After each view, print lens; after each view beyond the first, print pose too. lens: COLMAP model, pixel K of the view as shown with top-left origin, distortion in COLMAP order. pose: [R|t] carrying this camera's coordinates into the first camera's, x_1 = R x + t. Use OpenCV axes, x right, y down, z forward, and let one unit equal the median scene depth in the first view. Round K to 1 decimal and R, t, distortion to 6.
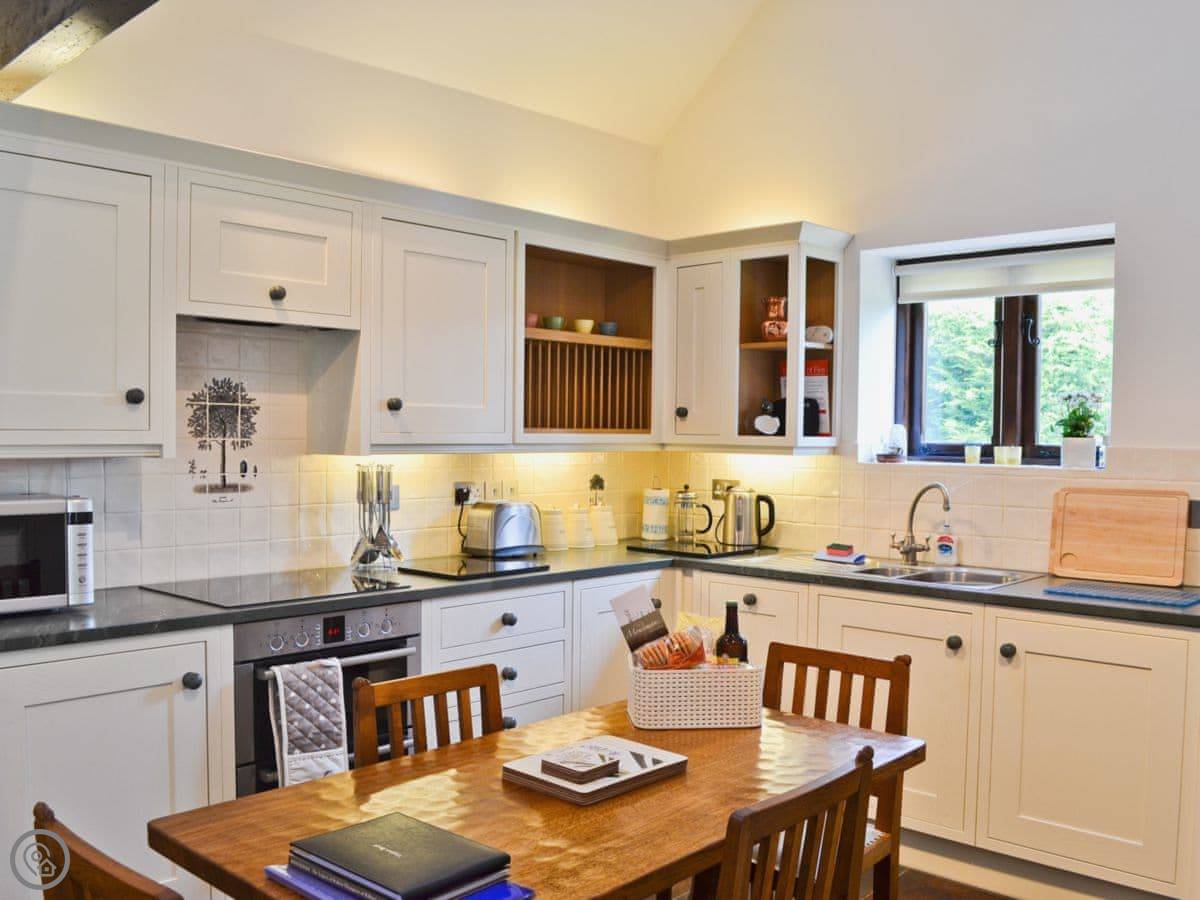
lens RADIAL K [[1031.1, 0, 600.2], [0, 1031.1, 466.7], [0, 0, 1]] dist [-0.050821, -0.005984]
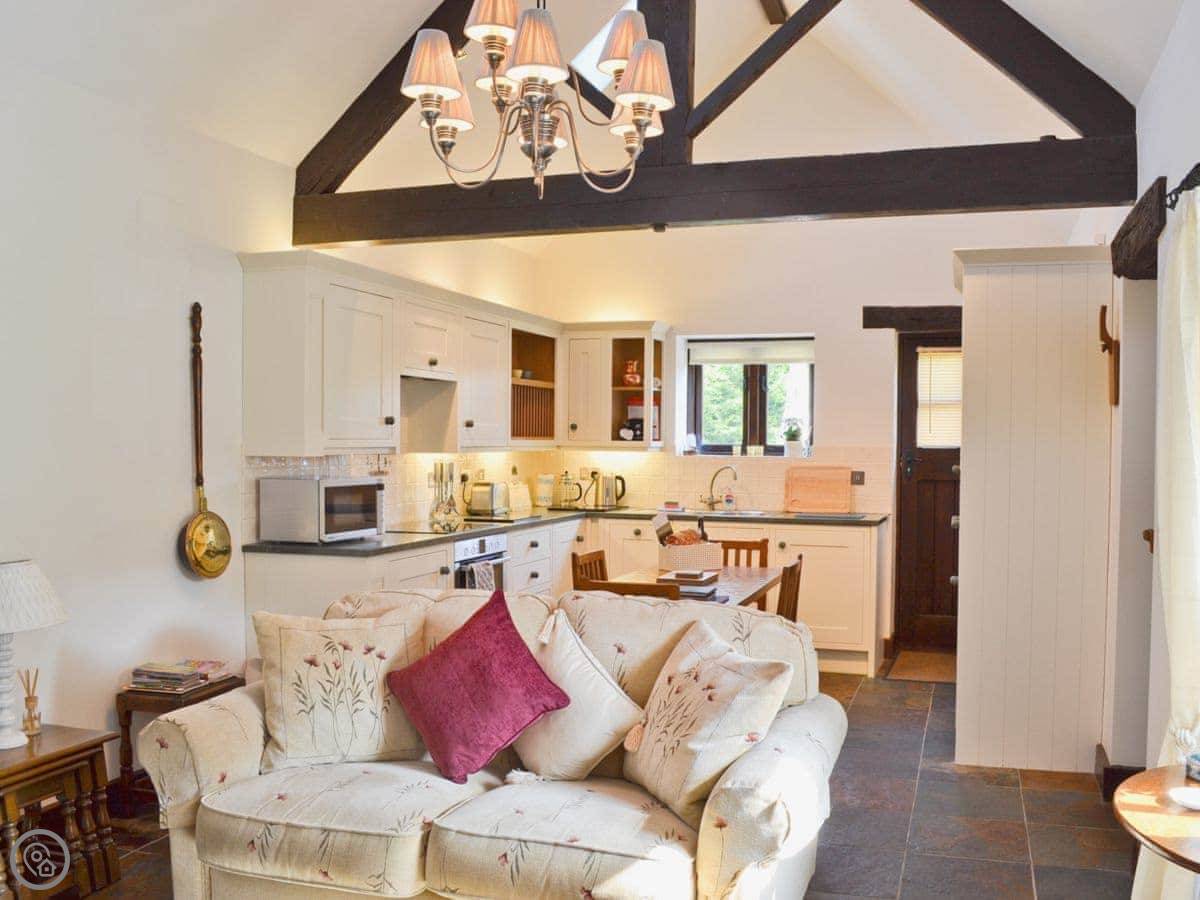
lens RADIAL K [[1031.1, 0, 600.2], [0, 1031.1, 466.7], [0, 0, 1]] dist [-0.050821, -0.005984]
pose [[0.913542, -0.013893, 0.406508, -0.603248], [0.015351, 0.999882, -0.000327, 0.013803], [-0.406455, 0.006539, 0.913647, -0.579278]]
